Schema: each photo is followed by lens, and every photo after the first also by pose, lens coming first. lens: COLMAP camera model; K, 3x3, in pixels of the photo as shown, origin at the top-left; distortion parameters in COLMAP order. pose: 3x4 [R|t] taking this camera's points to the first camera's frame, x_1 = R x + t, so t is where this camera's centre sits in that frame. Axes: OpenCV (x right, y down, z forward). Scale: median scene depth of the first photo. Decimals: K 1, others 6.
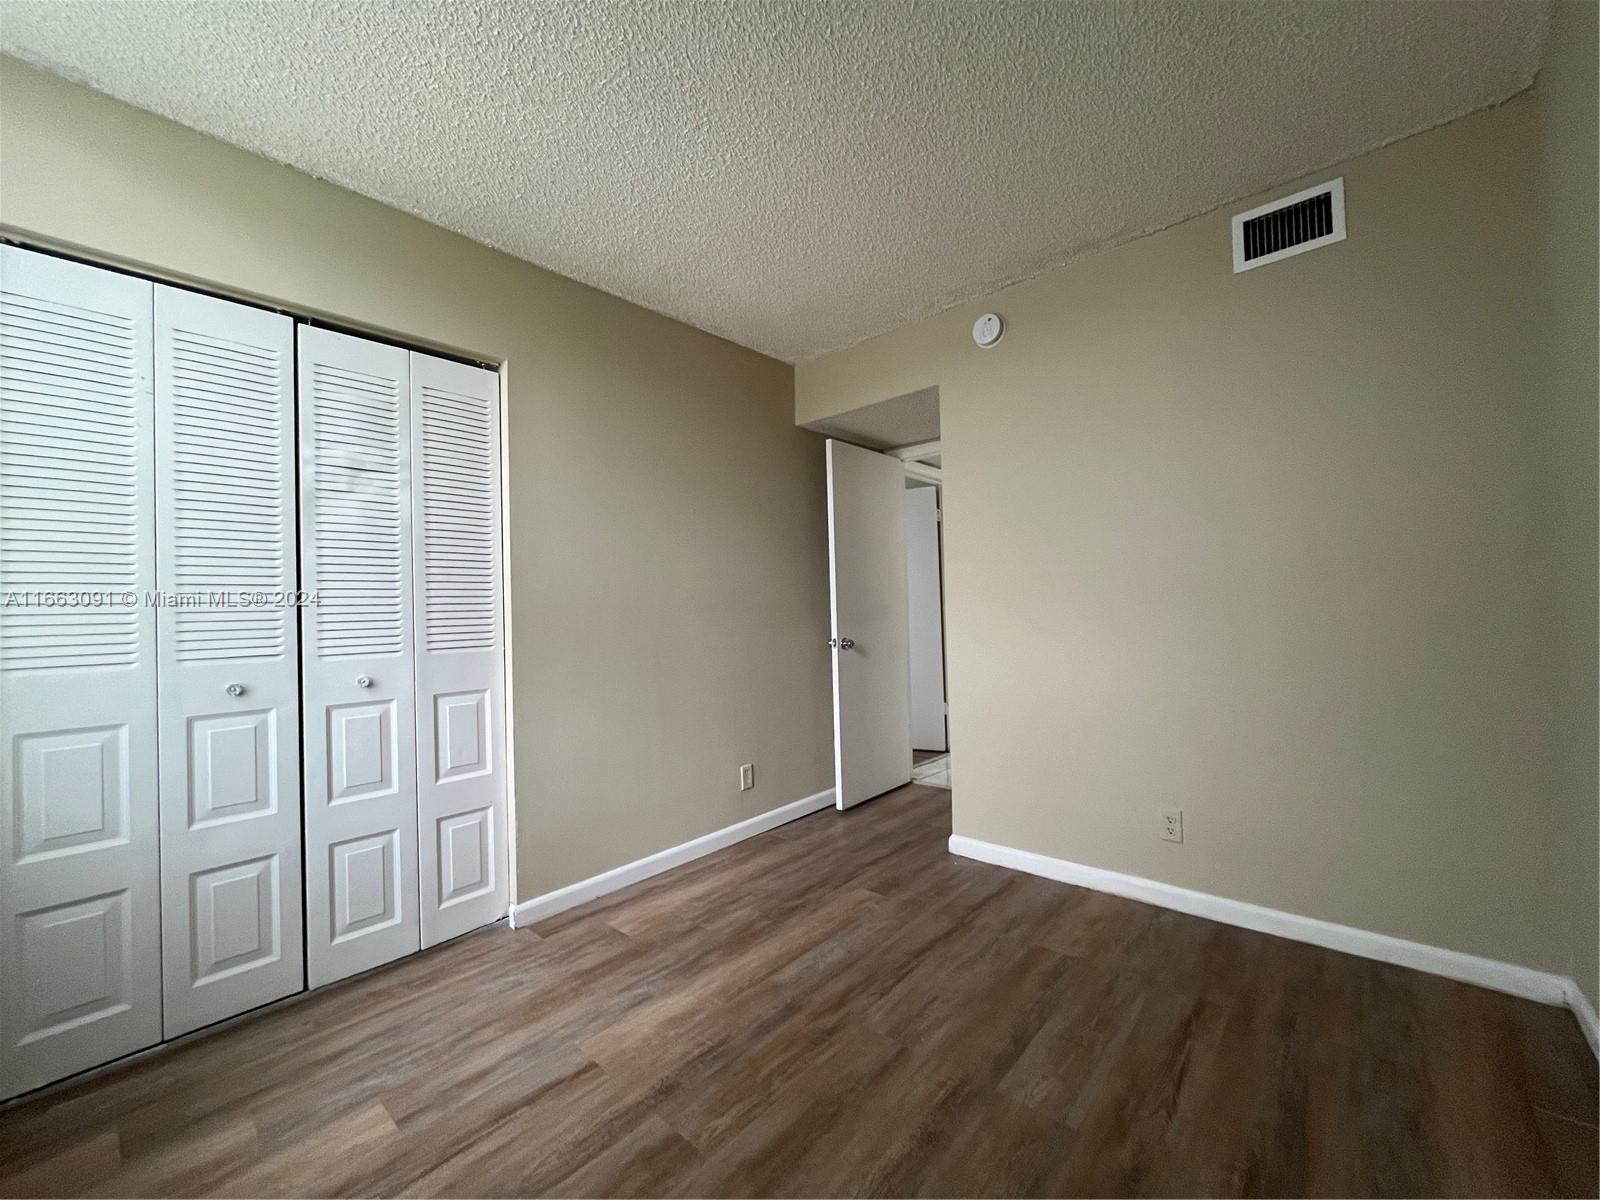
lens RADIAL K [[638.4, 0, 793.0], [0, 638.4, 601.8], [0, 0, 1]] dist [-0.004161, 0.000373]
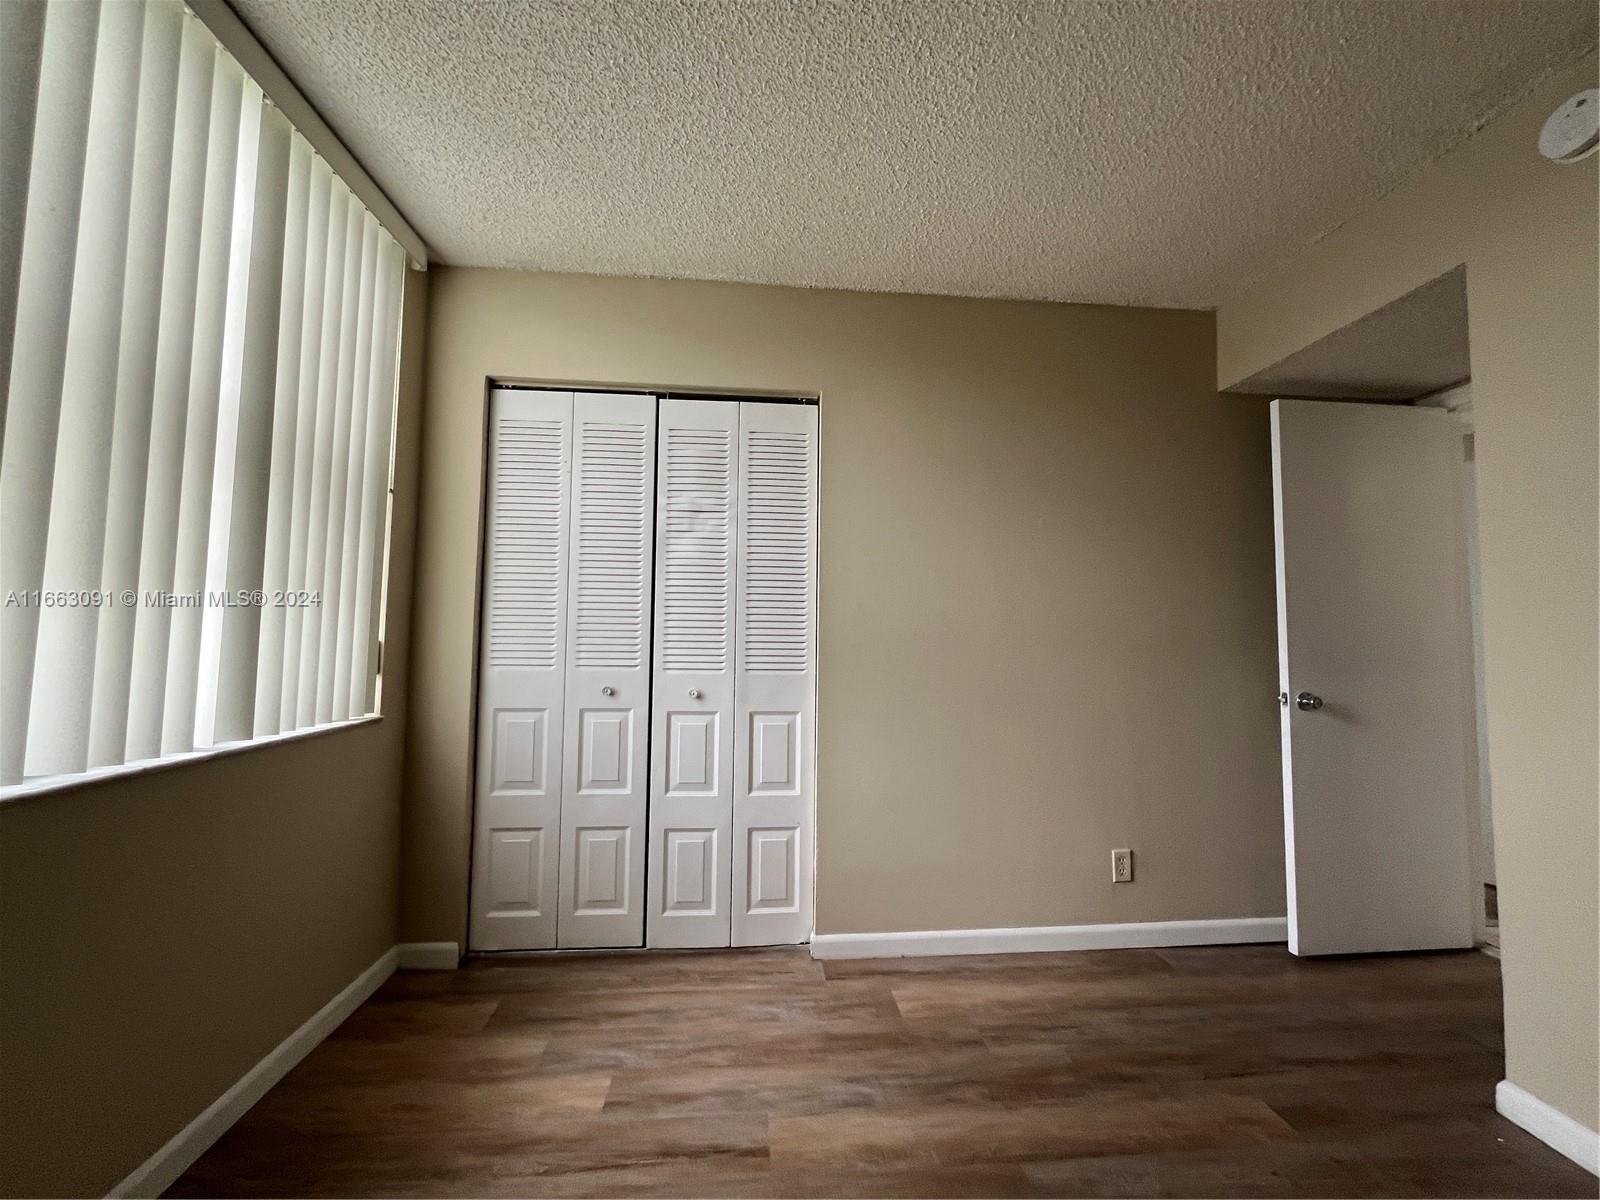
lens RADIAL K [[638.4, 0, 804.7], [0, 638.4, 601.7], [0, 0, 1]] dist [-0.004161, 0.000373]
pose [[0.733219, -0.005423, -0.679971, 0.263268], [-0.021792, 0.999267, -0.031468, -0.009214], [0.679643, 0.037891, 0.732563, 0.282562]]
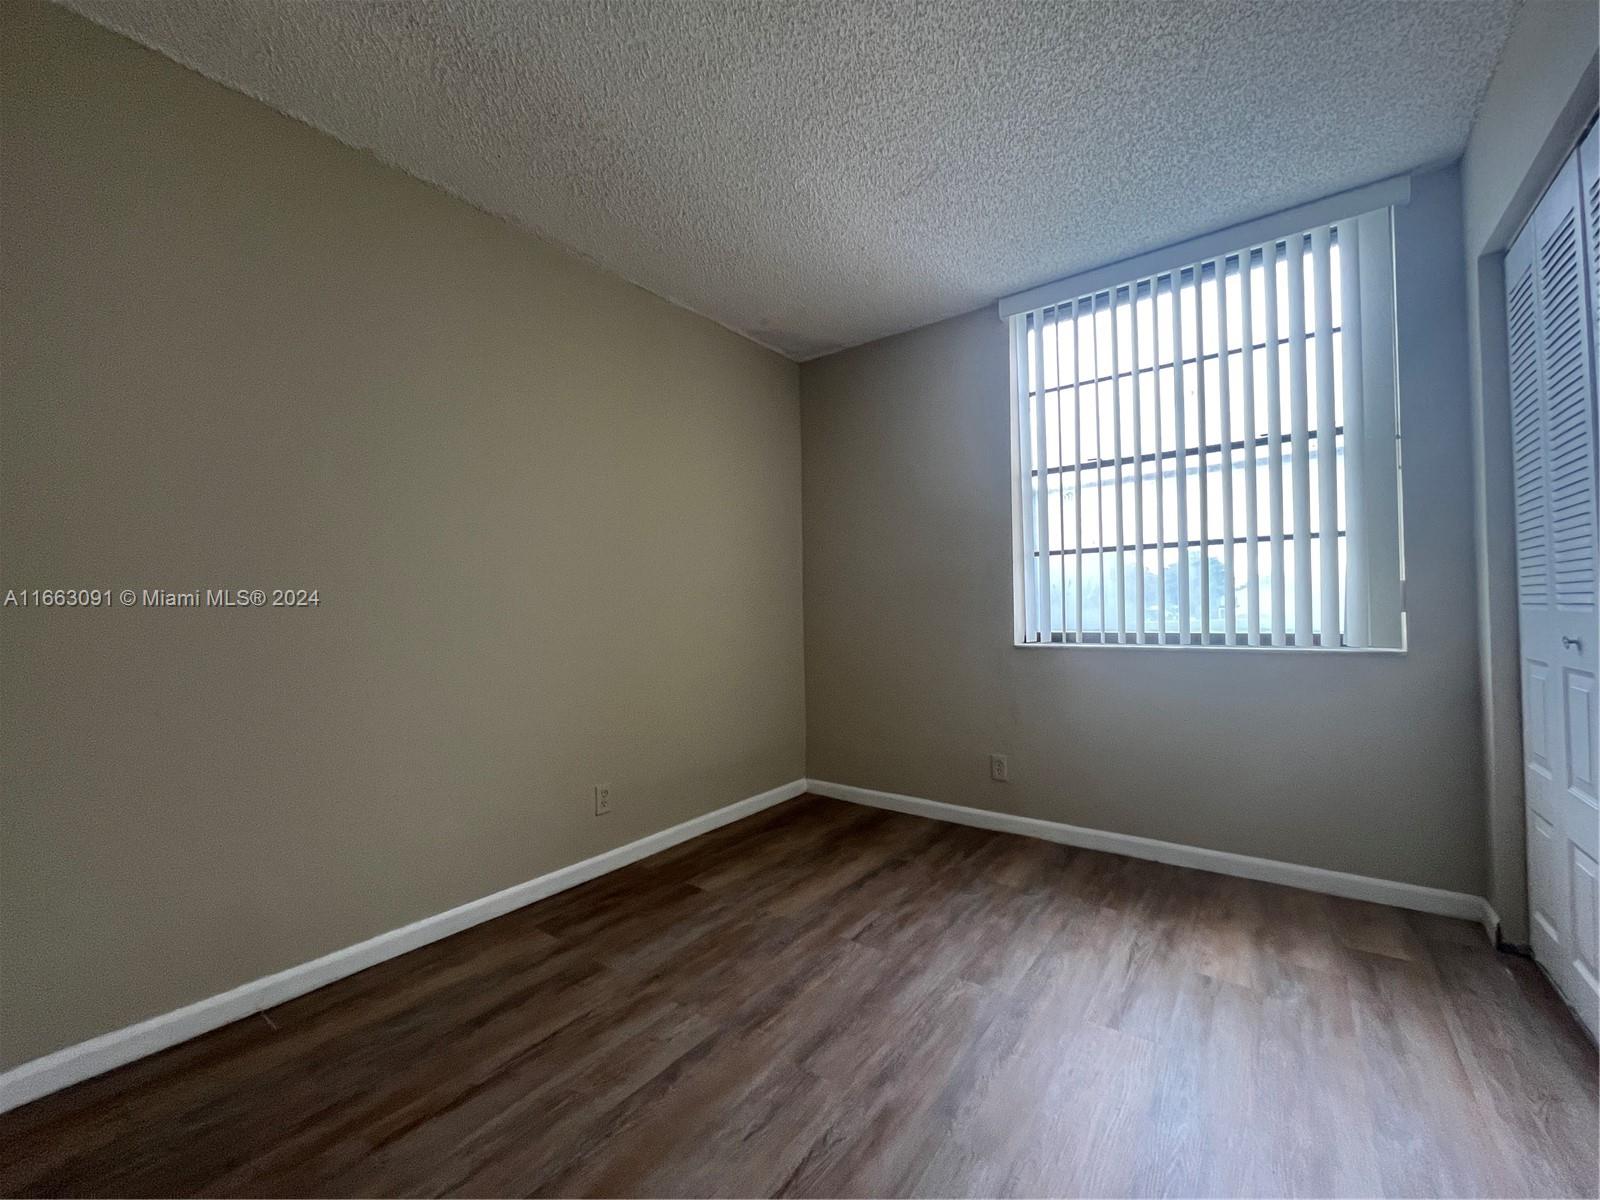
lens RADIAL K [[638.4, 0, 799.3], [0, 638.4, 593.4], [0, 0, 1]] dist [-0.004161, 0.000373]
pose [[-0.994501, 0.043398, -0.095312, 0.187862], [0.047220, 0.998153, -0.038217, 0.051683], [0.093477, -0.042507, -0.994714, 1.555038]]
